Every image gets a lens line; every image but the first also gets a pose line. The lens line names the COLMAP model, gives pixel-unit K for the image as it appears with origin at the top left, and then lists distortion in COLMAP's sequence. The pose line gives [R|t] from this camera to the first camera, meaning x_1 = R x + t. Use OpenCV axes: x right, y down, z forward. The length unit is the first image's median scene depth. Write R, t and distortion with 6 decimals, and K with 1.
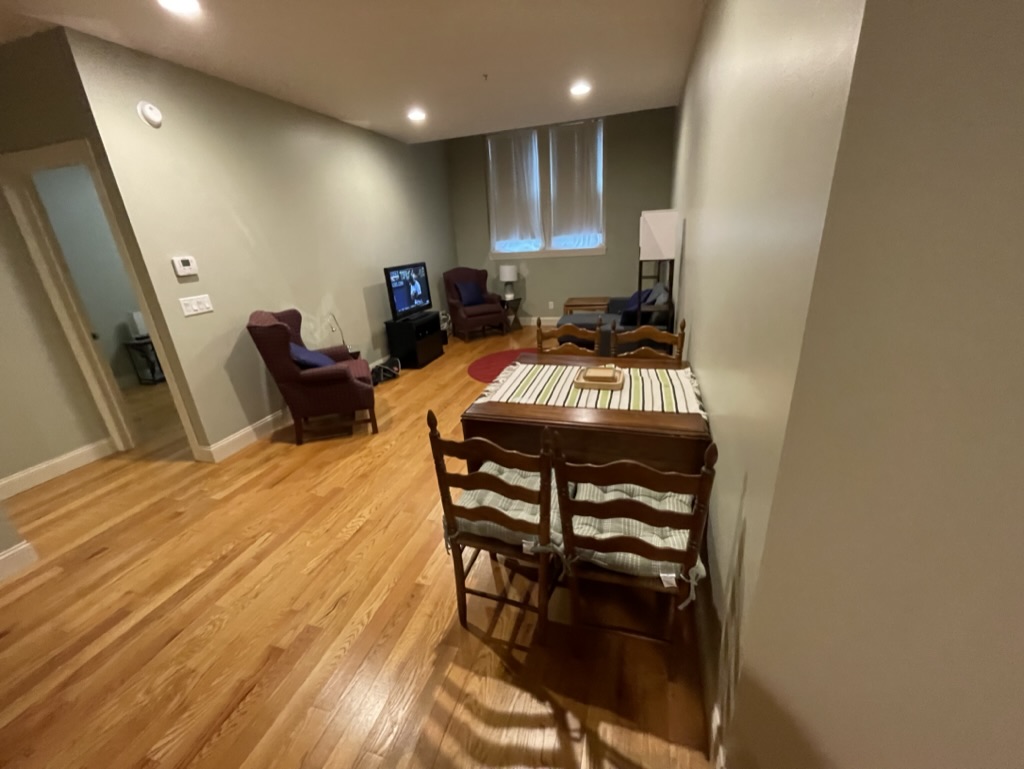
lens RADIAL K [[413.5, 0, 510.1], [0, 413.5, 384.7], [0, 0, 1]] dist [-0.000136, -0.000003]
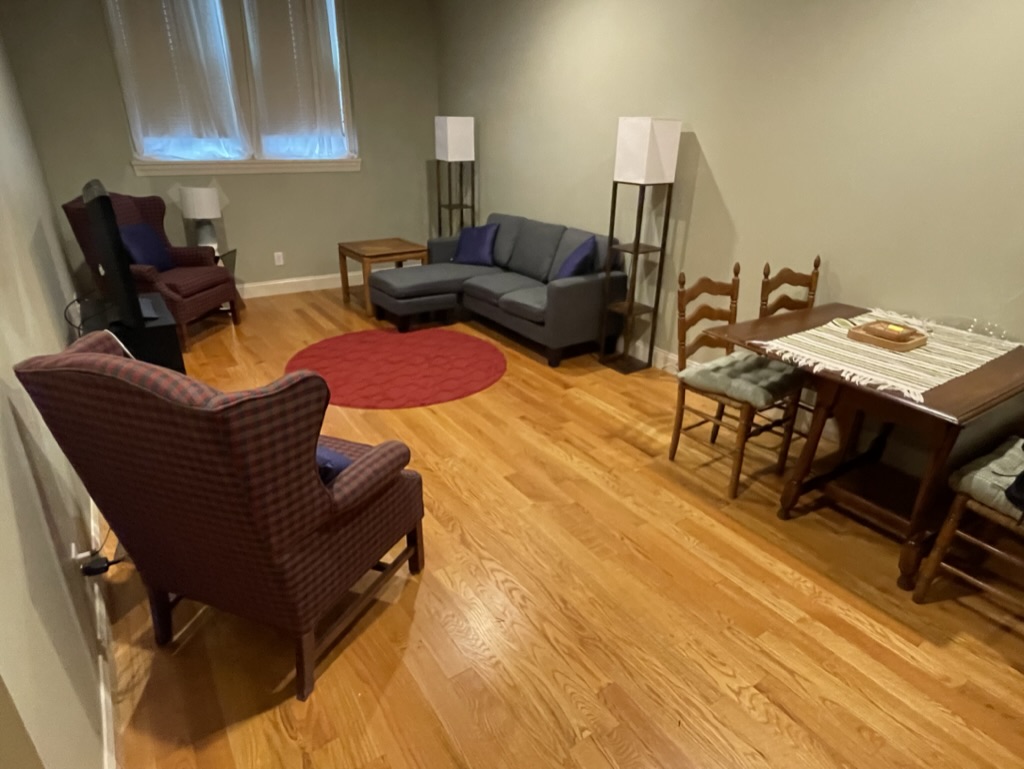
lens RADIAL K [[574.3, 0, 509.9], [0, 574.3, 386.5], [0, 0, 1]] dist [-0.002231, -0.000129]
pose [[0.637750, -0.249606, 0.728678, -0.342910], [0.208612, 0.966652, 0.148542, -0.075750], [-0.741455, 0.057278, 0.668553, 0.253494]]
